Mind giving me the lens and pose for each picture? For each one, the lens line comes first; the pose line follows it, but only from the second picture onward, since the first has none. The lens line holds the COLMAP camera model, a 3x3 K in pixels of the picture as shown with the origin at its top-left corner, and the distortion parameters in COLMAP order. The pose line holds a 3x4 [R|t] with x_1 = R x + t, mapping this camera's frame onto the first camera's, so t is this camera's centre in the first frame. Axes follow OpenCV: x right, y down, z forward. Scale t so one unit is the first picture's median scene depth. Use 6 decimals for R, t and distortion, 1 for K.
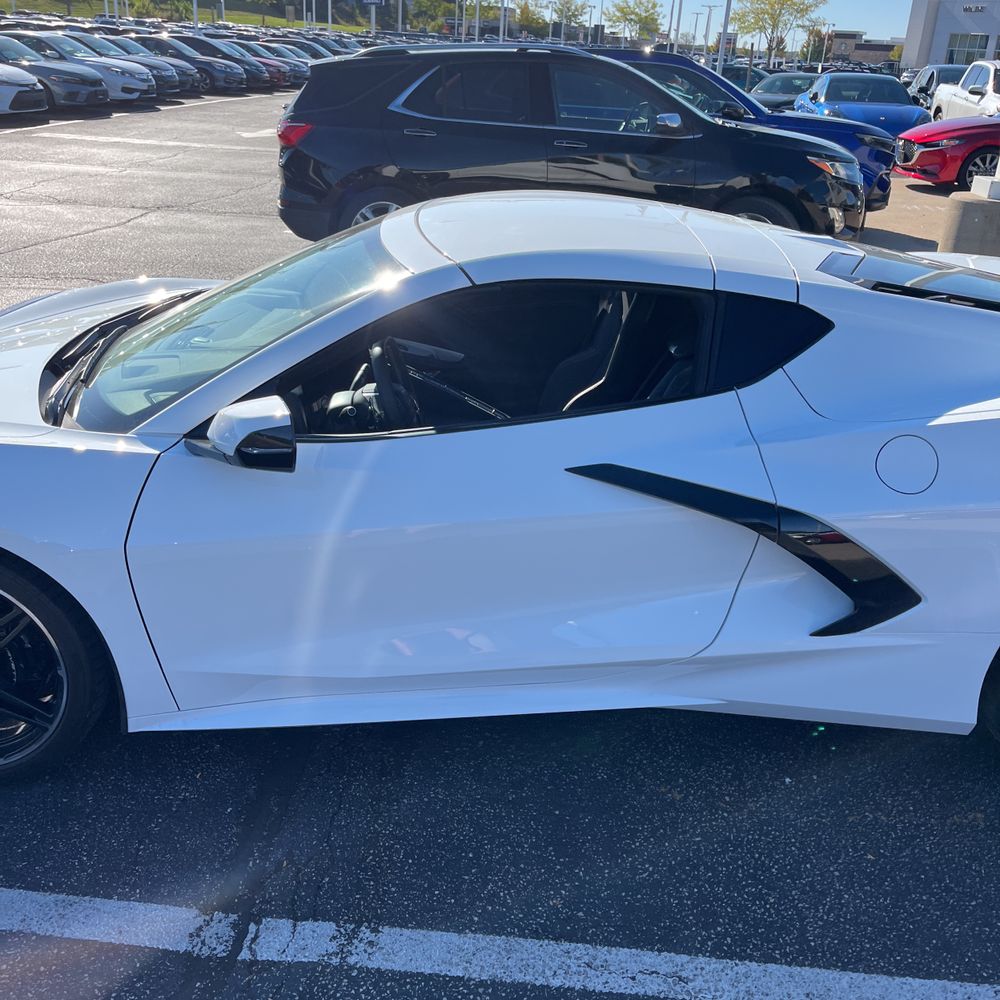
lens RADIAL K [[1006.1, 0, 488.0], [0, 1006.1, 504.1], [0, 0, 1]] dist [0.057302, -0.080501]
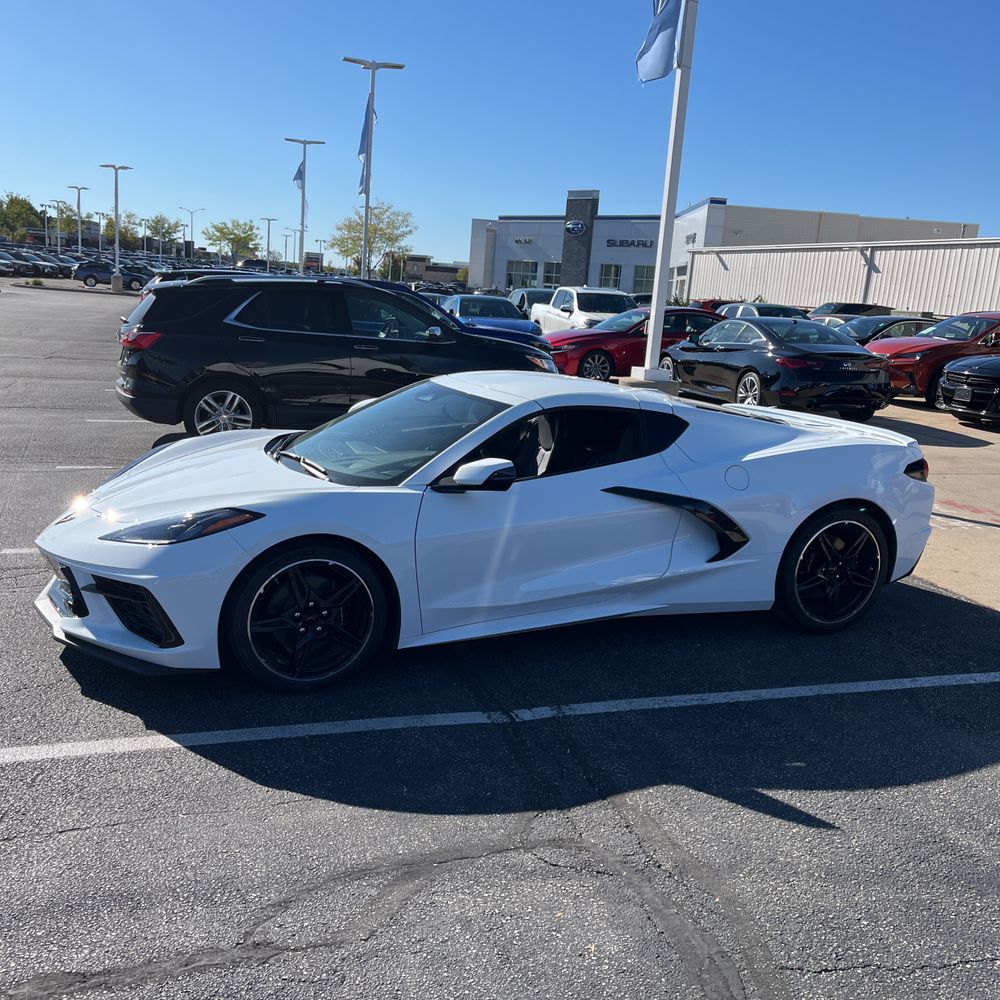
lens RADIAL K [[1006.1, 0, 488.0], [0, 1006.1, 504.1], [0, 0, 1]] dist [0.057302, -0.080501]
pose [[0.926493, -0.062099, 0.371154, -0.277462], [0.130779, 0.977948, -0.162832, 0.091859], [-0.352858, 0.199402, 0.914183, -0.252404]]
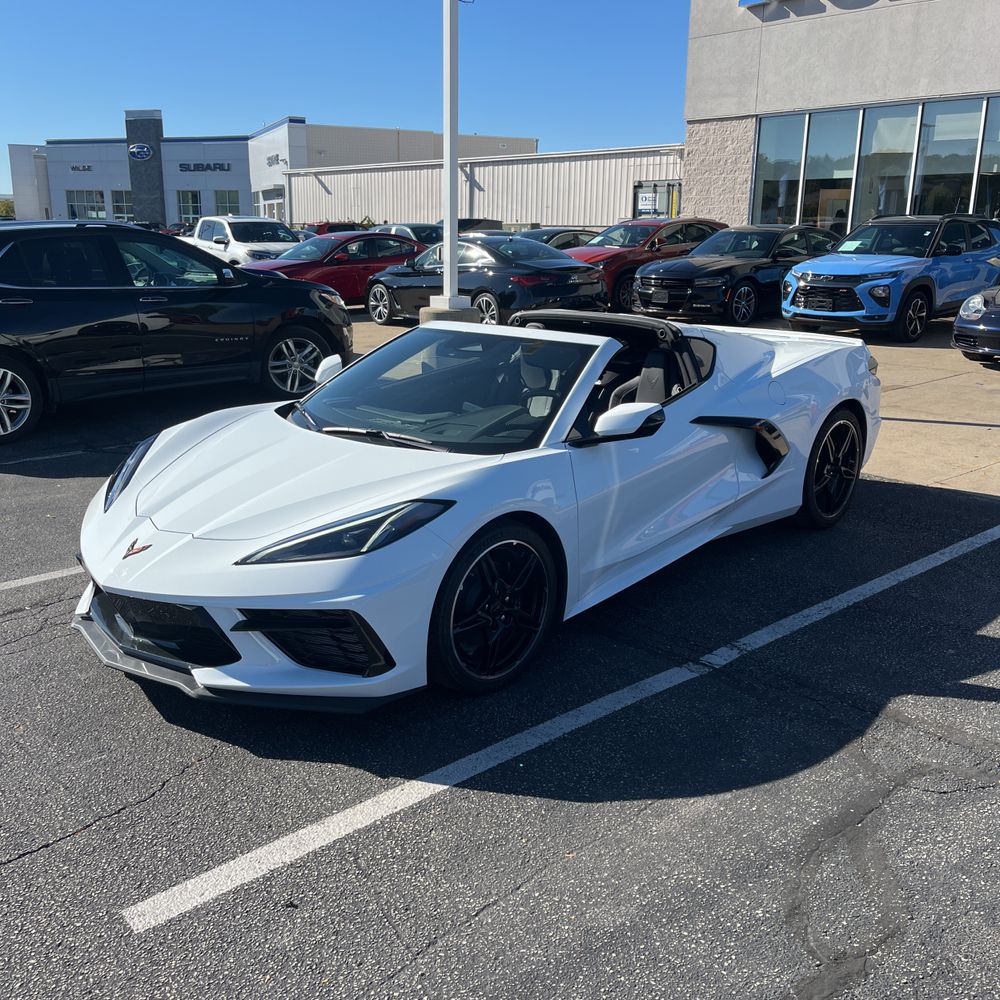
lens RADIAL K [[1006.1, 0, 488.0], [0, 1006.1, 504.1], [0, 0, 1]] dist [0.057302, -0.080501]
pose [[0.695136, -0.226630, 0.682221, -0.497633], [0.315188, 0.949011, -0.005898, 0.002023], [-0.646098, 0.219128, 0.731122, -0.064545]]
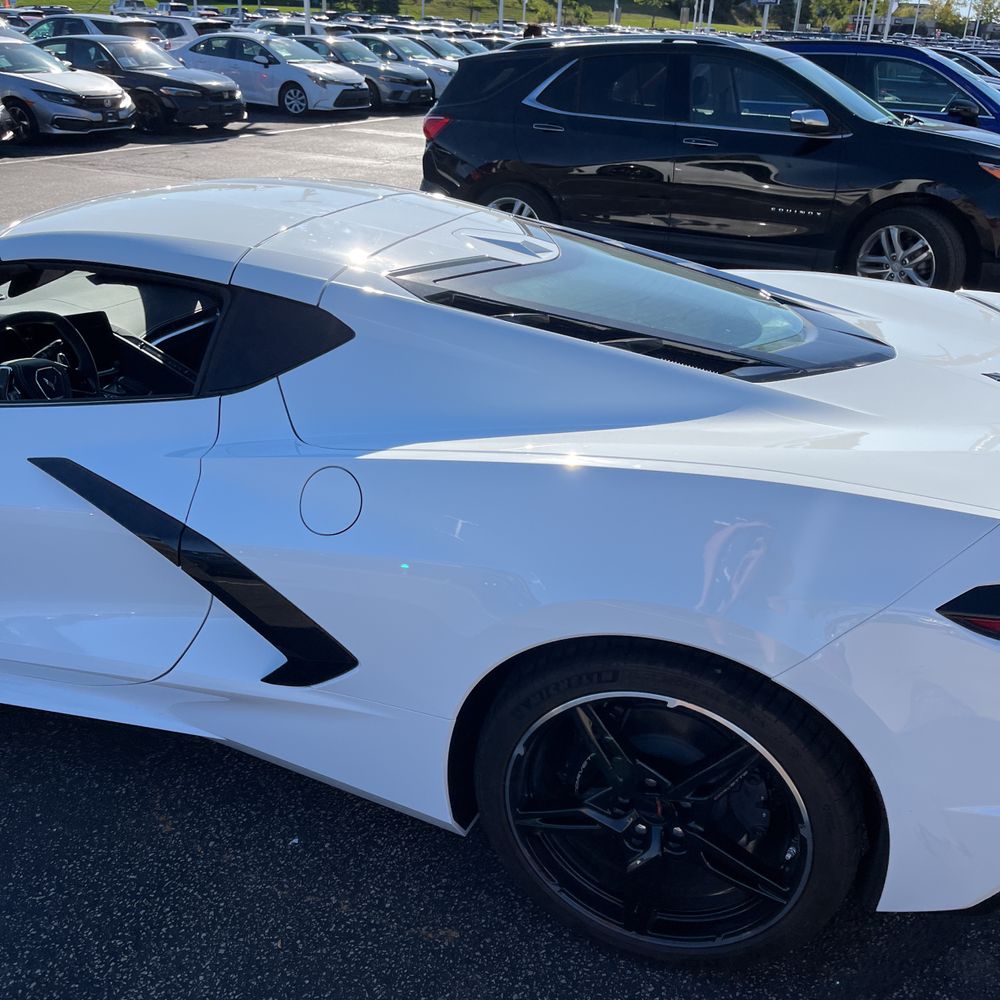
lens RADIAL K [[1006.1, 0, 488.0], [0, 1006.1, 504.1], [0, 0, 1]] dist [0.057302, -0.080501]
pose [[0.936460, 0.136307, -0.323208, 0.238802], [-0.136873, 0.990364, 0.021095, -0.021392], [0.322968, 0.024484, 0.946093, 0.069918]]
